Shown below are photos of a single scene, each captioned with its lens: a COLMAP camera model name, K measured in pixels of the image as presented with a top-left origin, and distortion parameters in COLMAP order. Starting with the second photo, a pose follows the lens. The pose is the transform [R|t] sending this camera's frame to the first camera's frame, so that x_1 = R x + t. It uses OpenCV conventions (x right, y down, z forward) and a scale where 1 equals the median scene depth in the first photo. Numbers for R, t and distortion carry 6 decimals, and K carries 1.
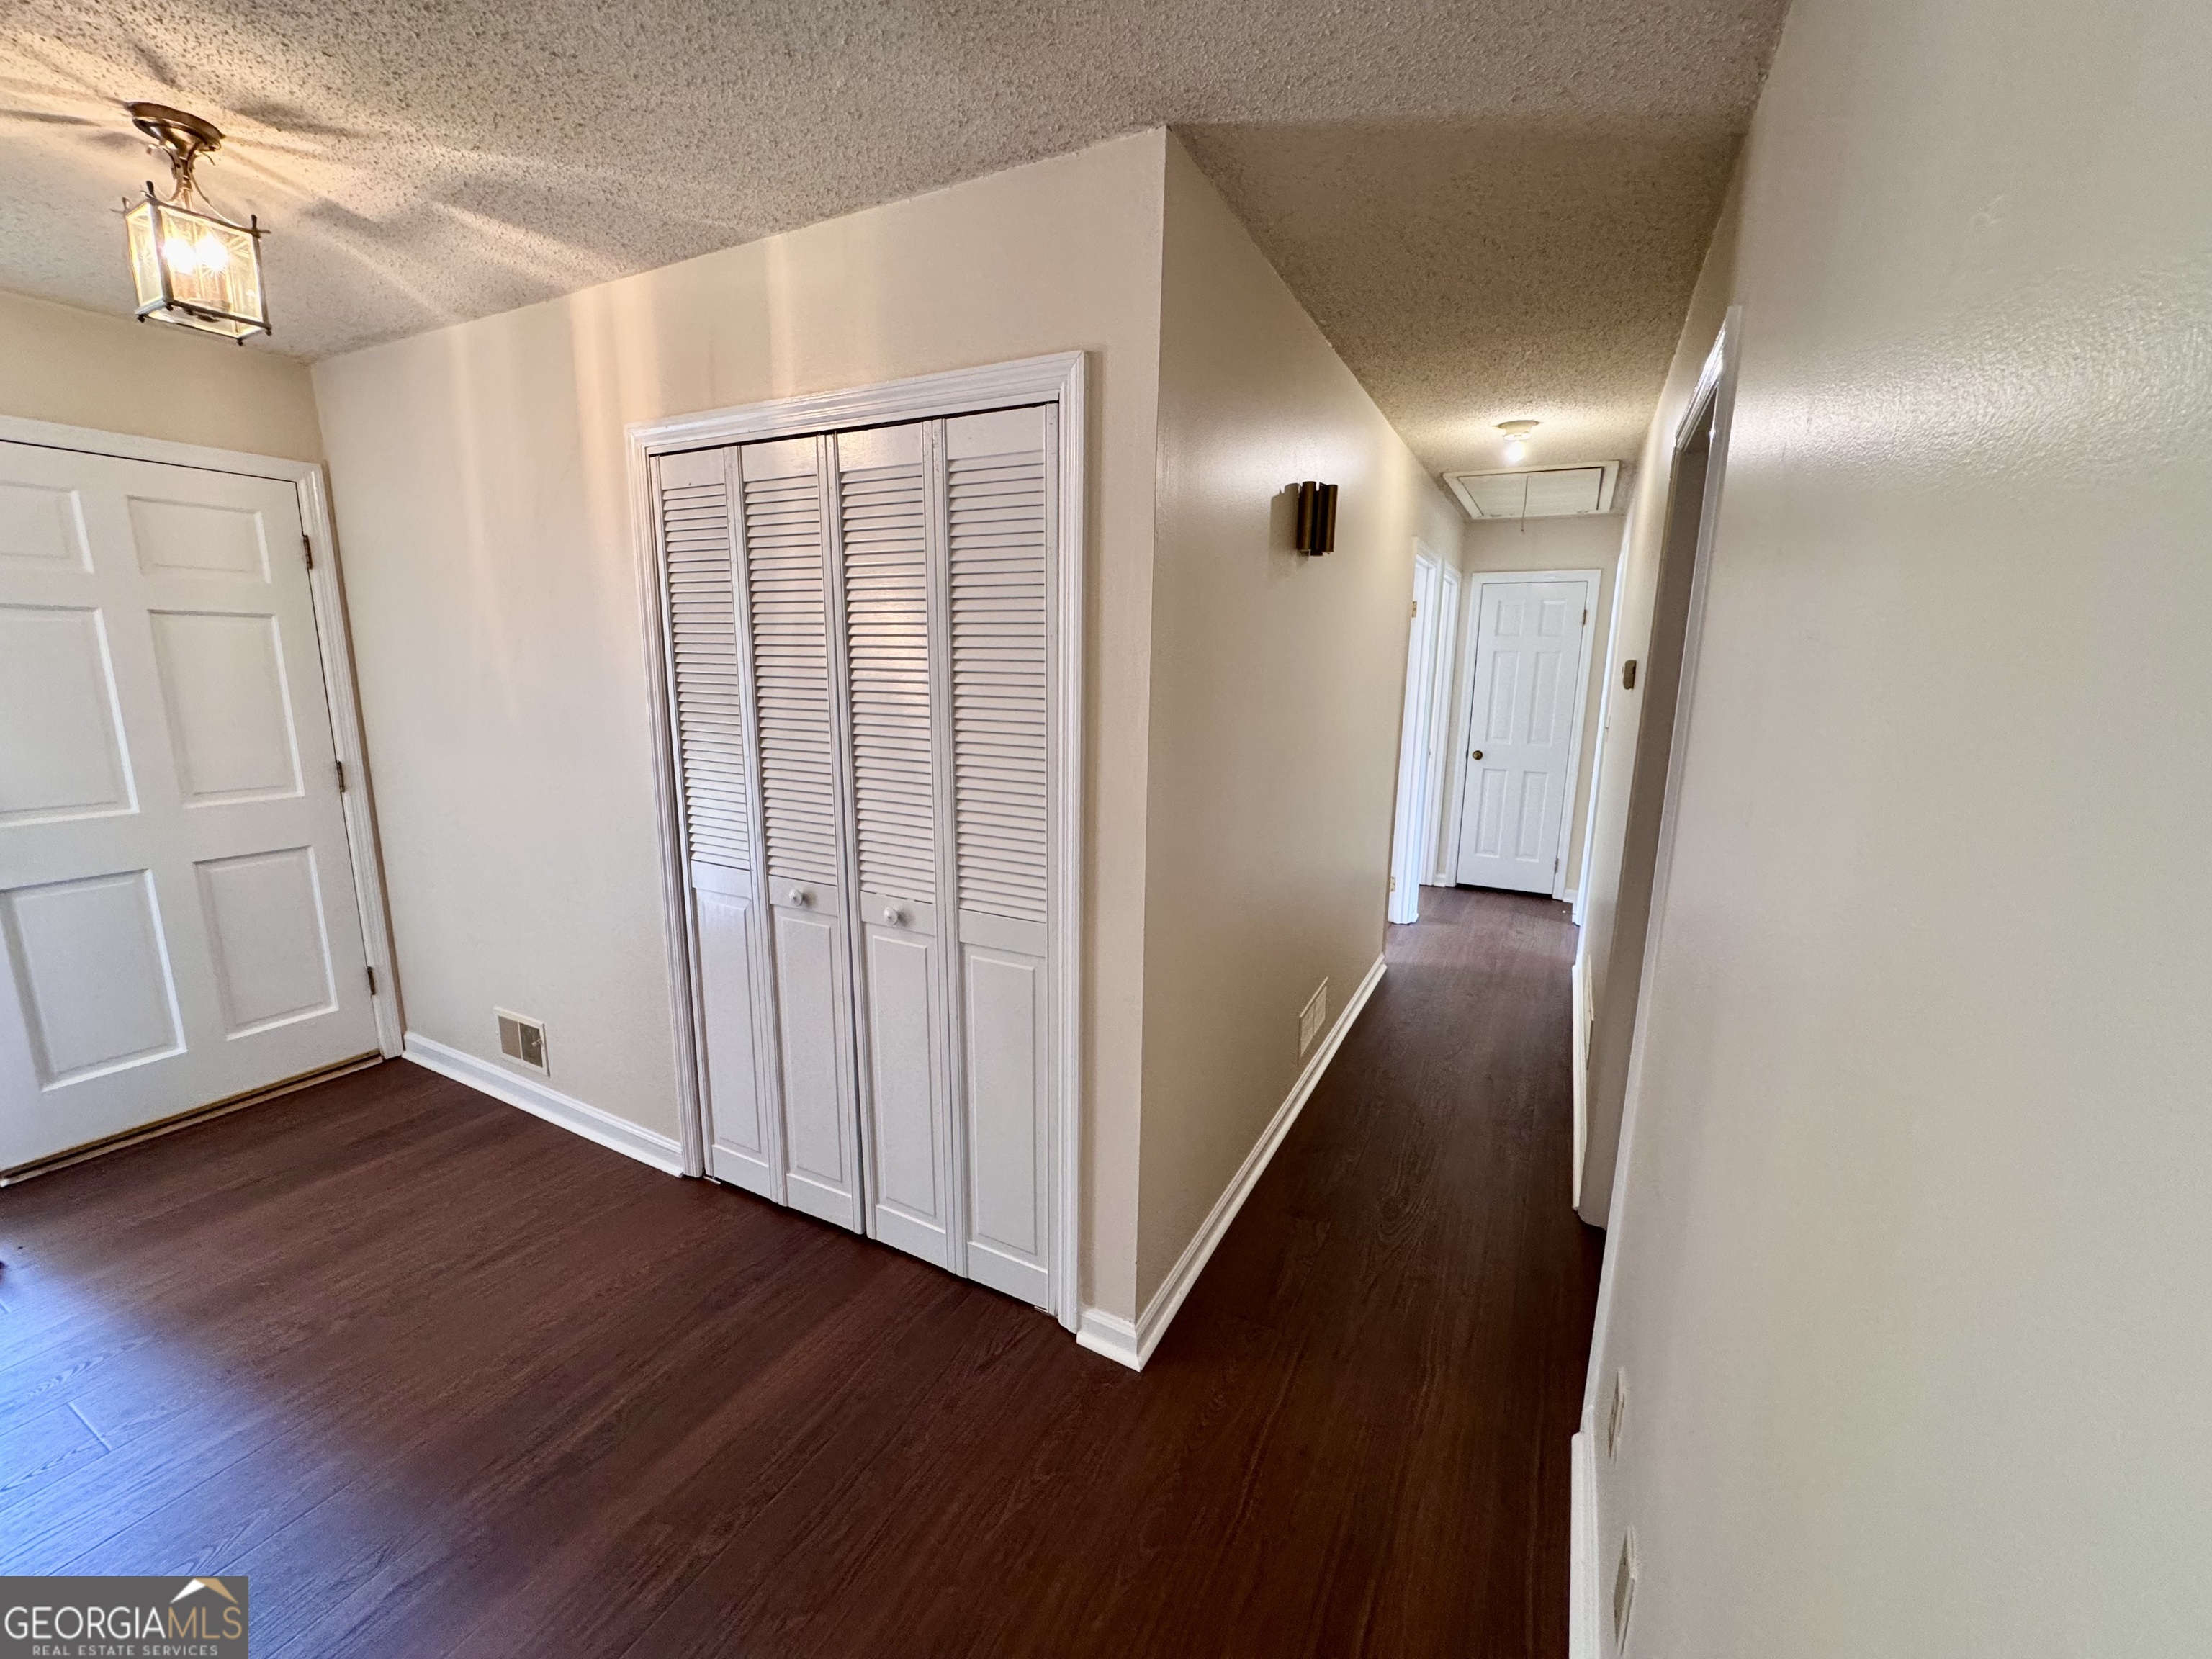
lens RADIAL K [[879.2, 0, 1120.5], [0, 879.2, 824.4], [0, 0, 1]] dist [-0.002910, -0.000296]
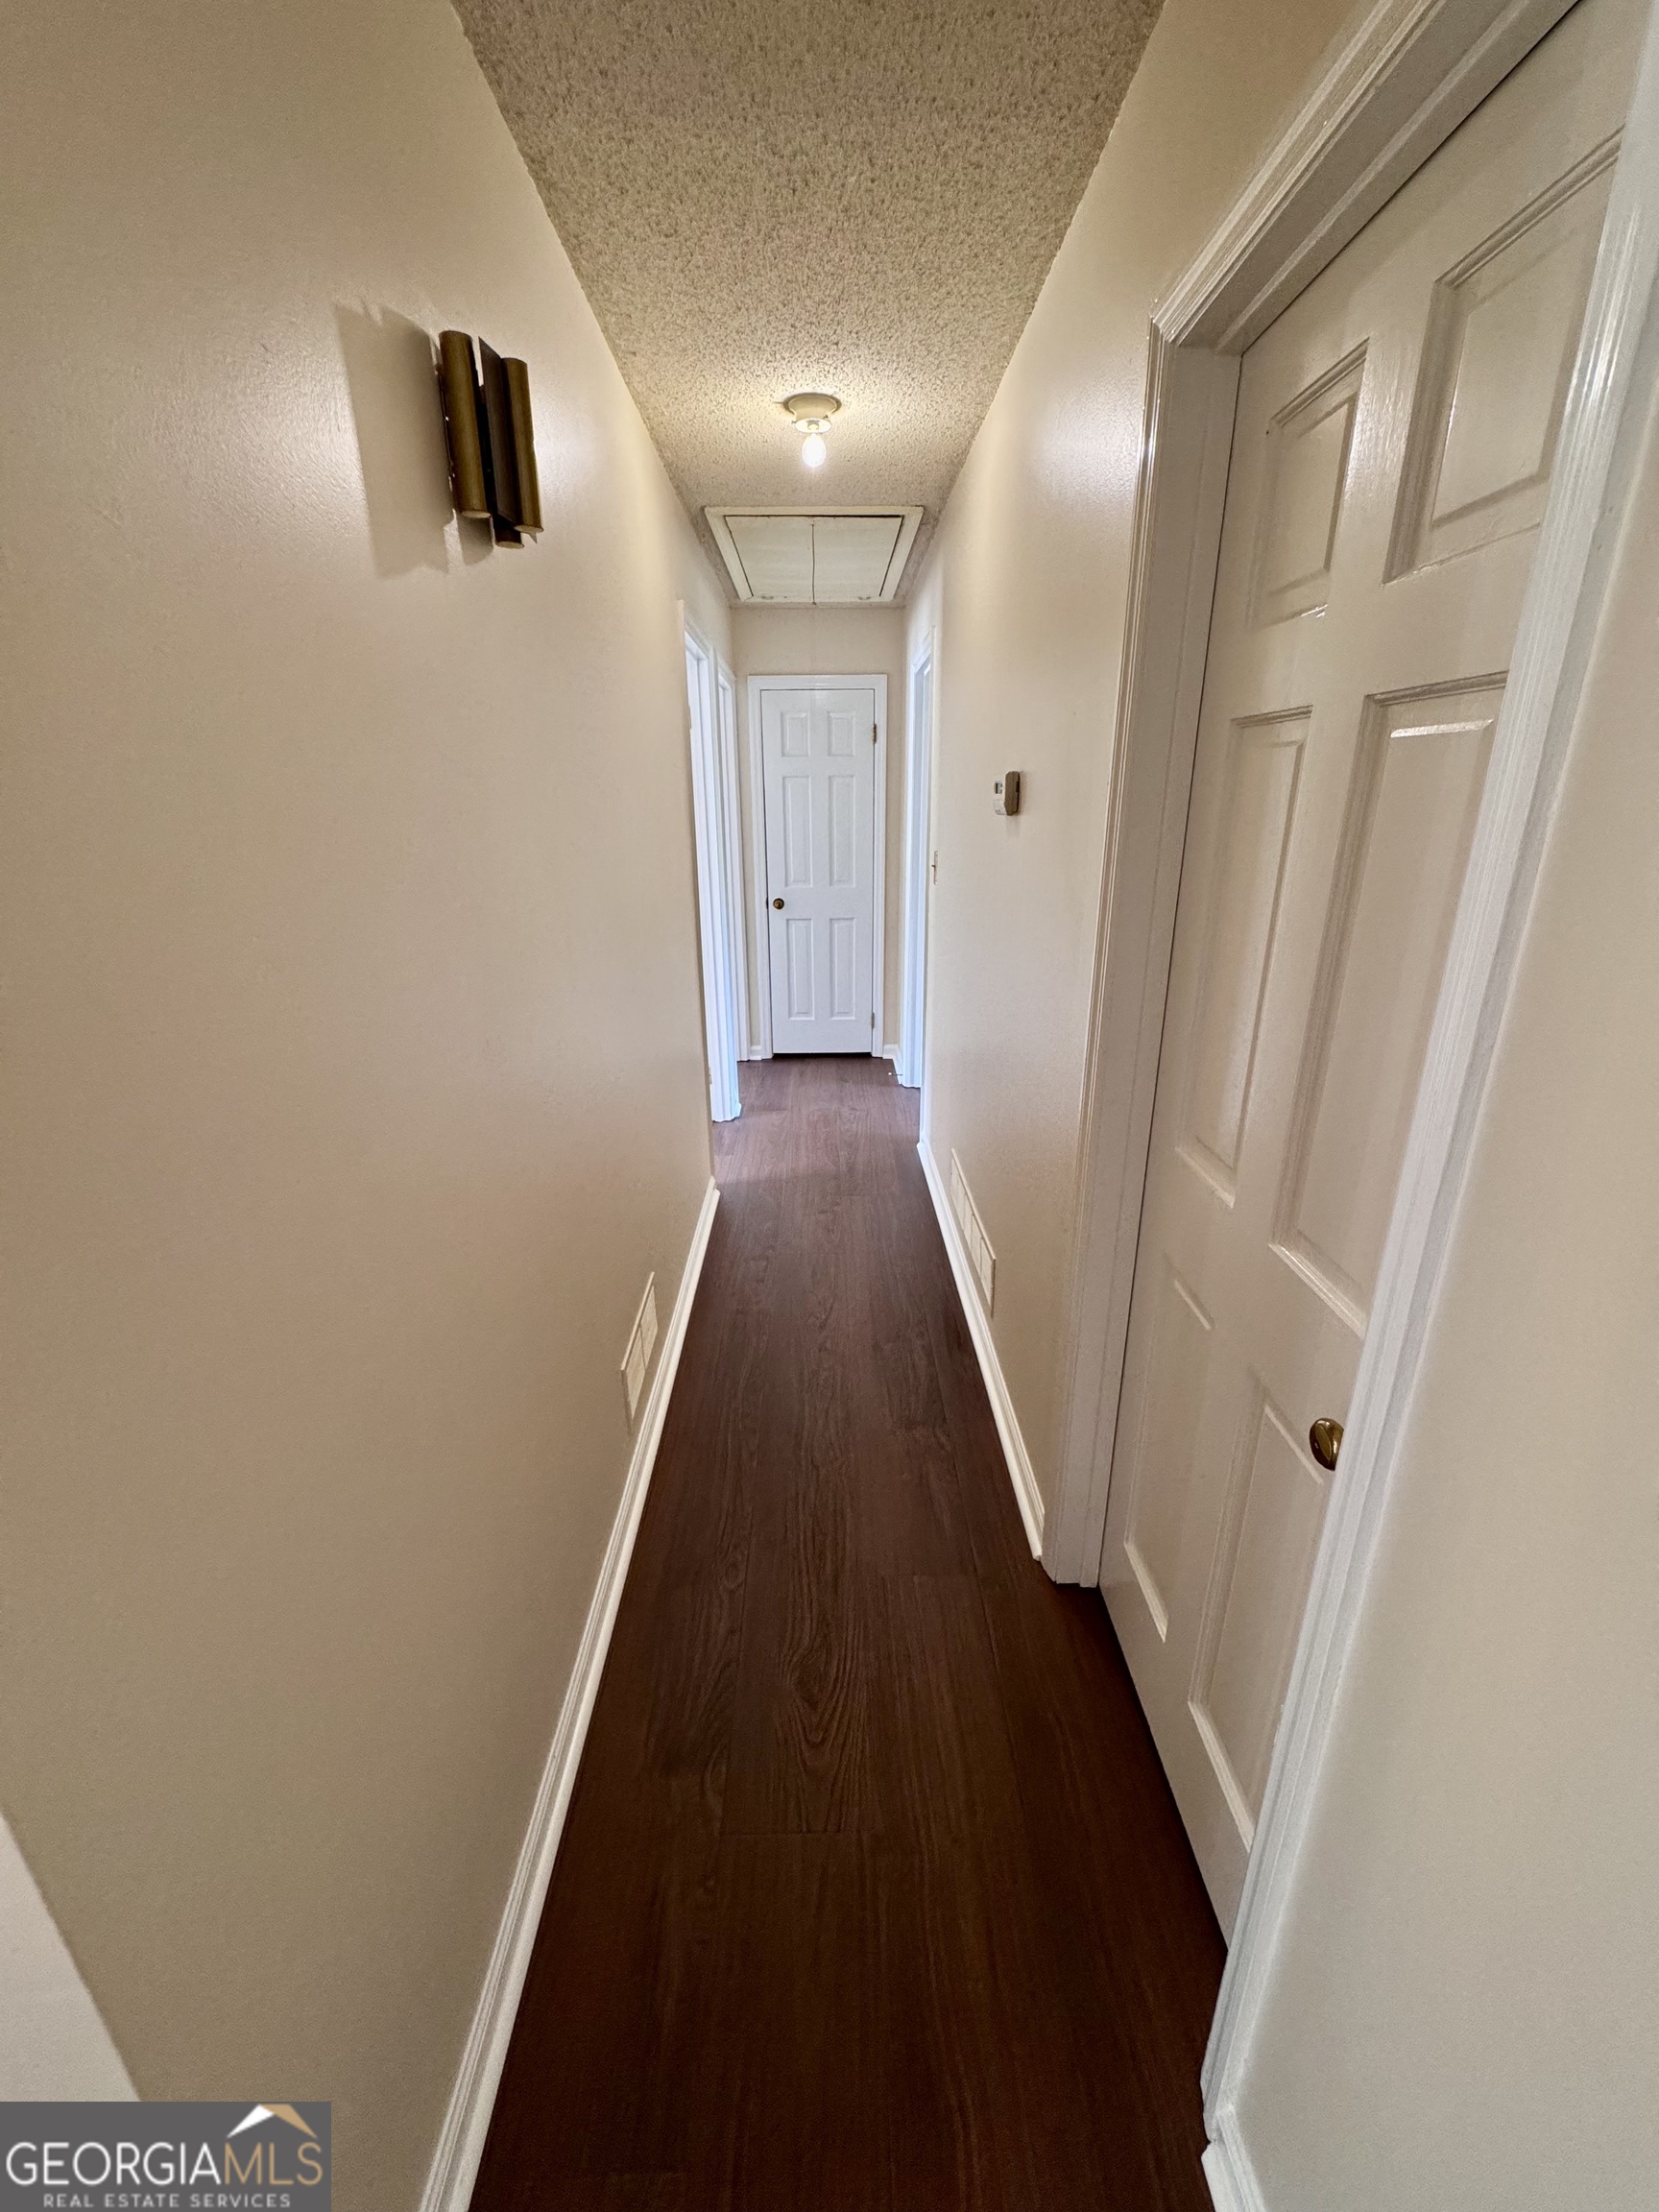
lens RADIAL K [[879.2, 0, 831.9], [0, 879.2, 1113.6], [0, 0, 1]] dist [-0.002910, -0.000296]
pose [[0.886593, -0.178465, 0.426736, 0.061053], [0.108485, 0.977066, 0.183228, -0.036847], [-0.449649, -0.116155, 0.885621, 0.236164]]
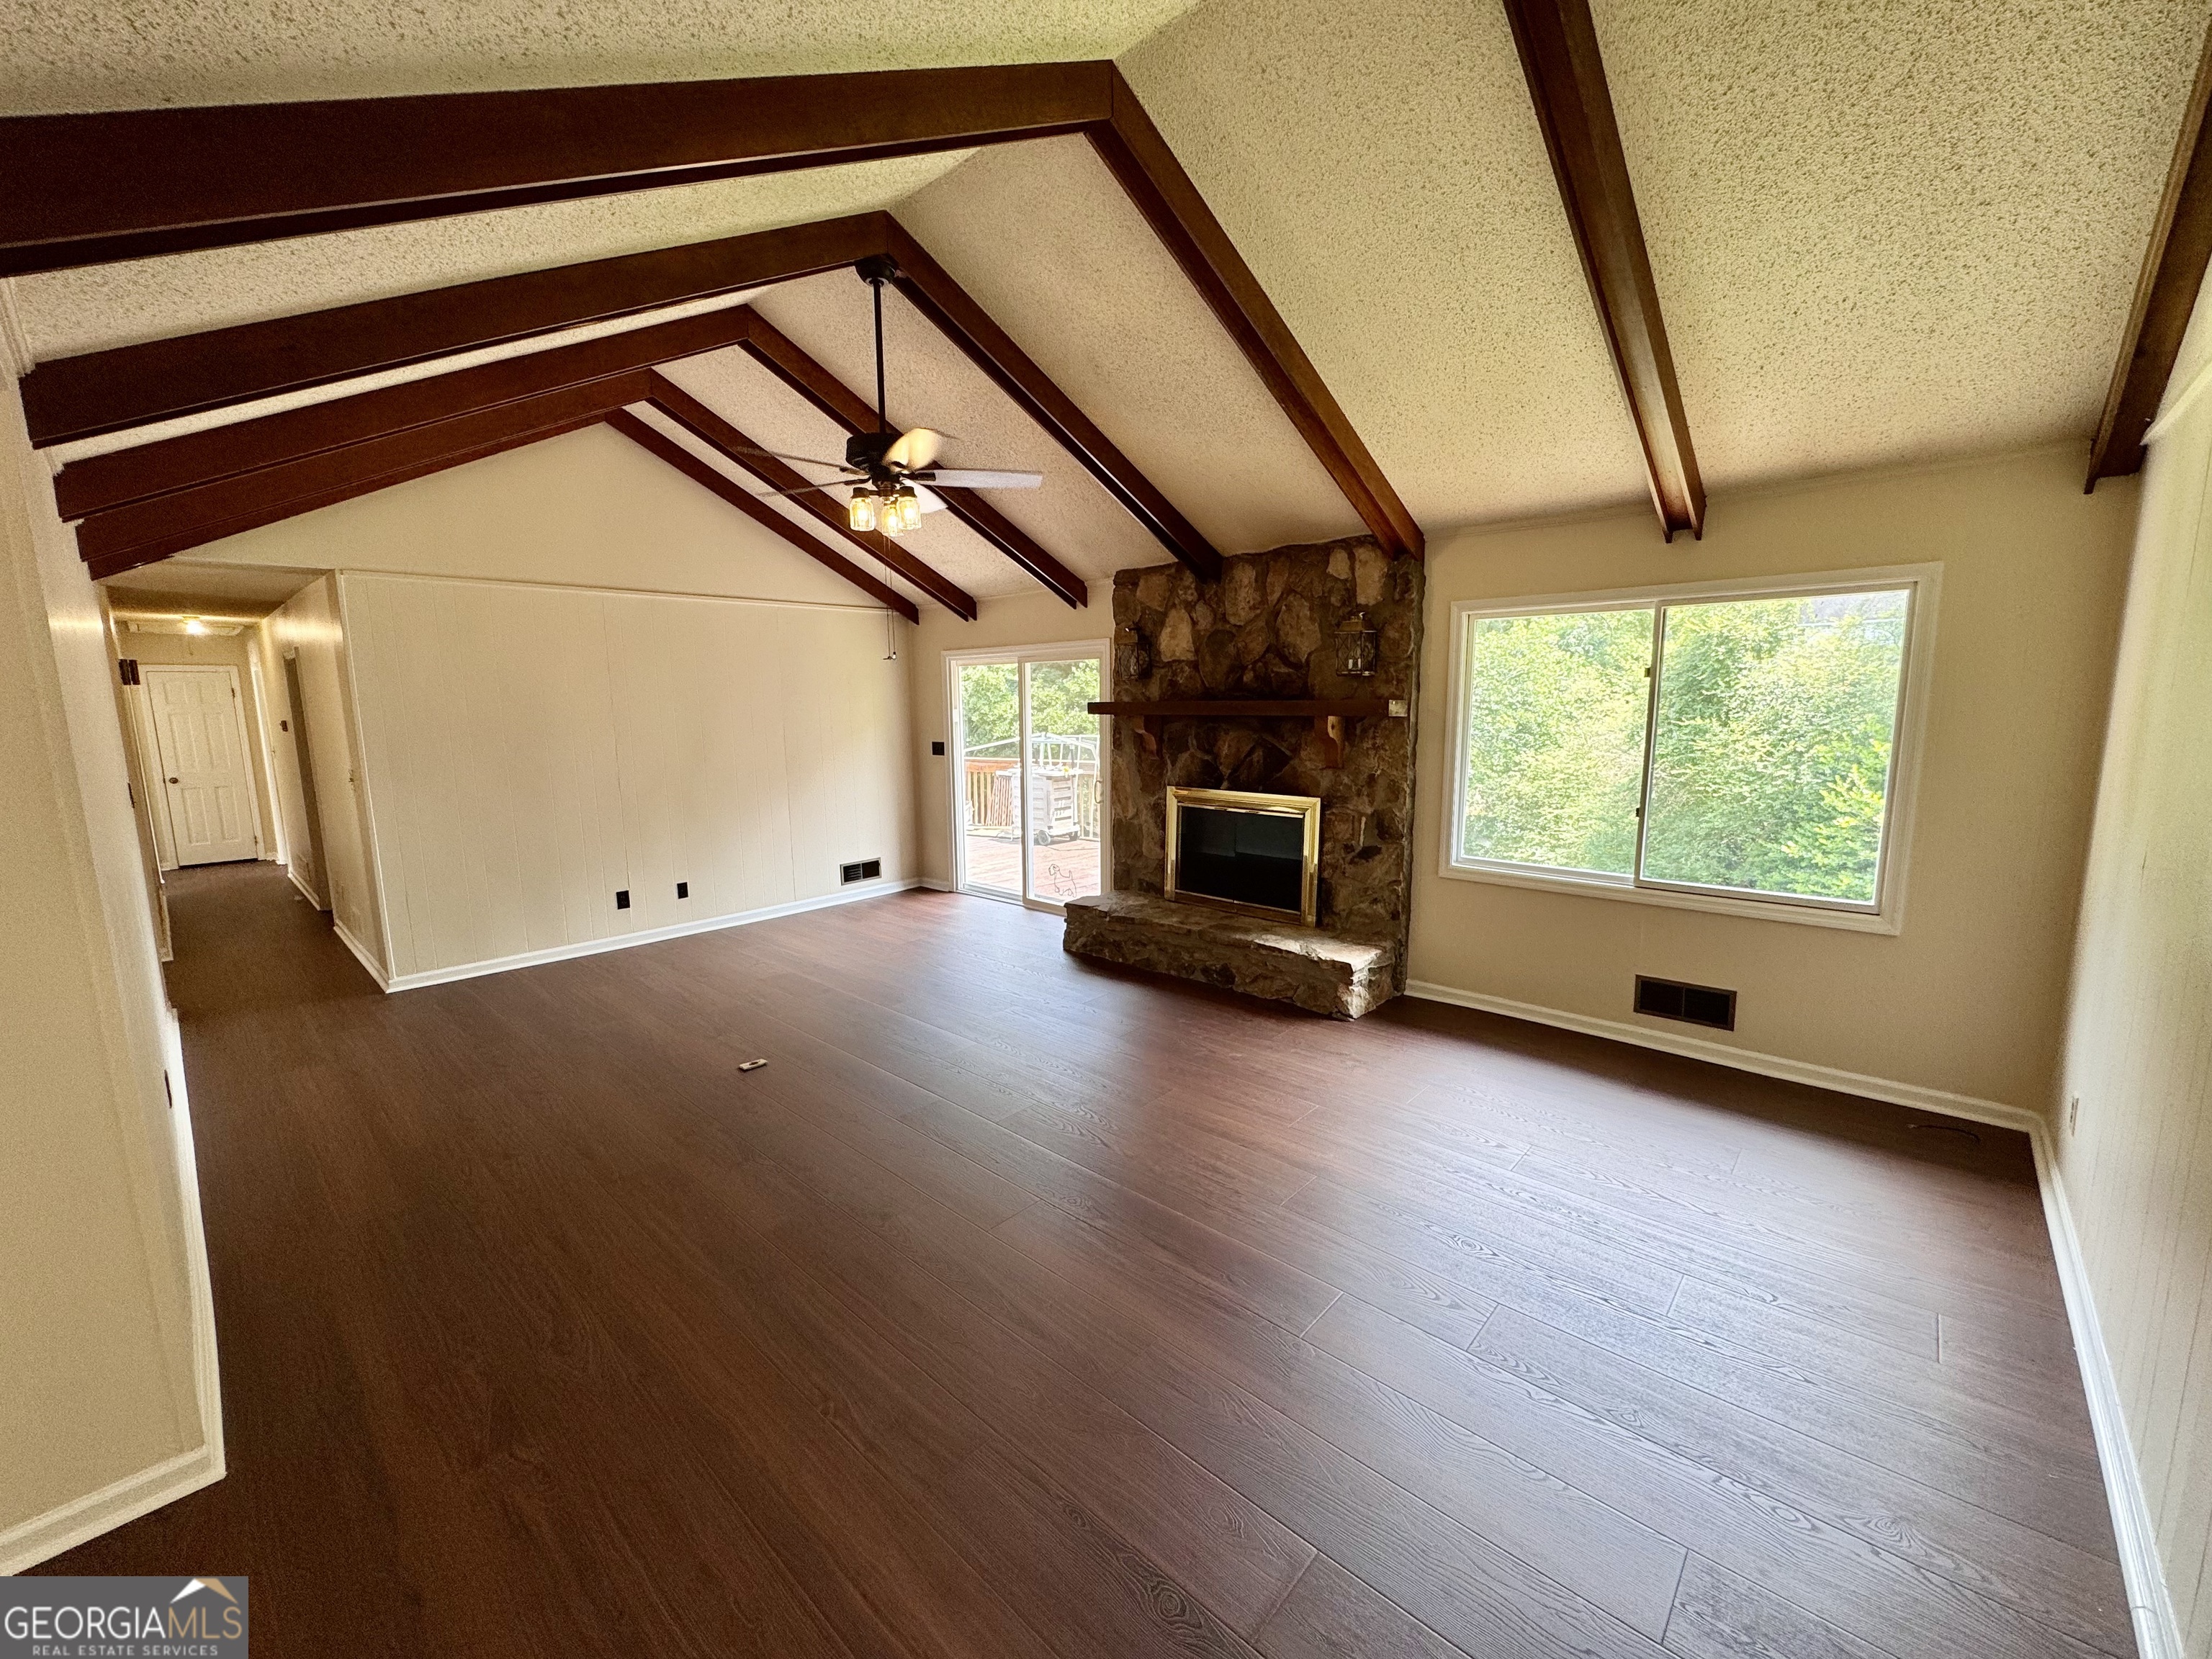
lens RADIAL K [[879.2, 0, 1105.2], [0, 879.2, 836.9], [0, 0, 1]] dist [-0.002910, -0.000296]
pose [[0.276920, -0.159887, 0.947498, -0.748351], [0.192660, 0.975275, 0.108266, 0.202496], [-0.941381, 0.152564, 0.300877, -1.205839]]
